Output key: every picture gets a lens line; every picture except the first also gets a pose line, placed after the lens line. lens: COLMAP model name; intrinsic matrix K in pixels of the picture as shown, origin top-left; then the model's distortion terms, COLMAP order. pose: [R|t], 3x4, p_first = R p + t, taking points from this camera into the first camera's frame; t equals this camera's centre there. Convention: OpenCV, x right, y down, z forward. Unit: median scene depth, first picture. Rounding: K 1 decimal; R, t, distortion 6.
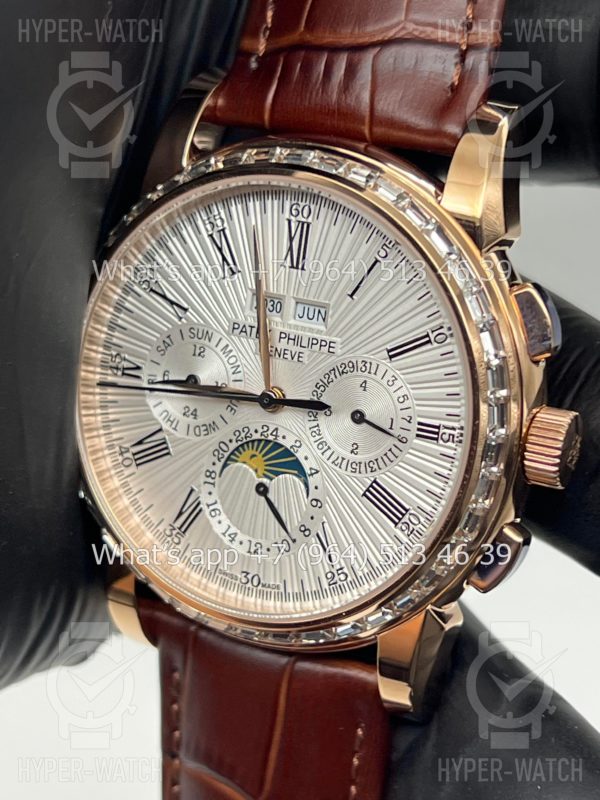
lens RADIAL K [[1901.1, 0, 300.0], [0, 1901.1, 400.0], [0, 0, 1]] dist [0.207321, -0.587150]
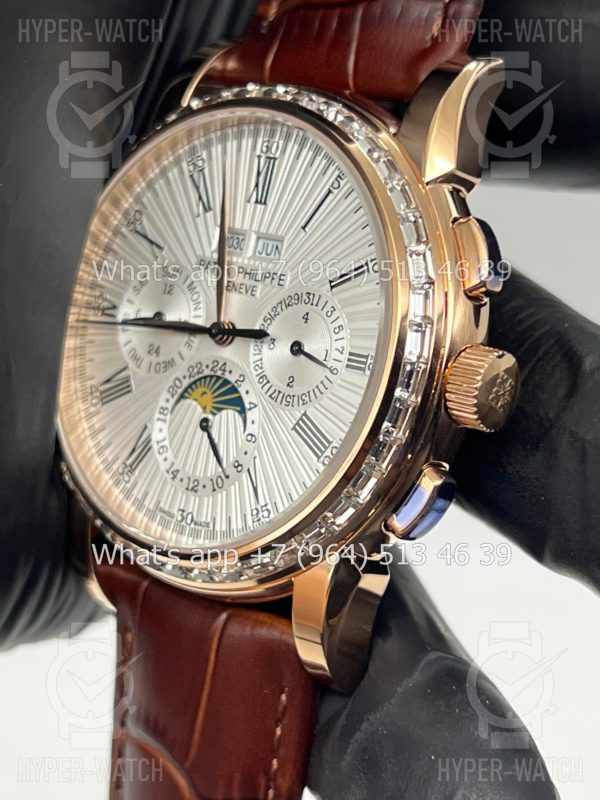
lens RADIAL K [[1901.1, 0, 300.0], [0, 1901.1, 400.0], [0, 0, 1]] dist [0.207321, -0.587150]
pose [[0.970595, 0.086855, -0.224501, 0.248260], [-0.126390, 0.977615, -0.168207, 0.194448], [0.204866, 0.191636, 0.959847, 0.062277]]
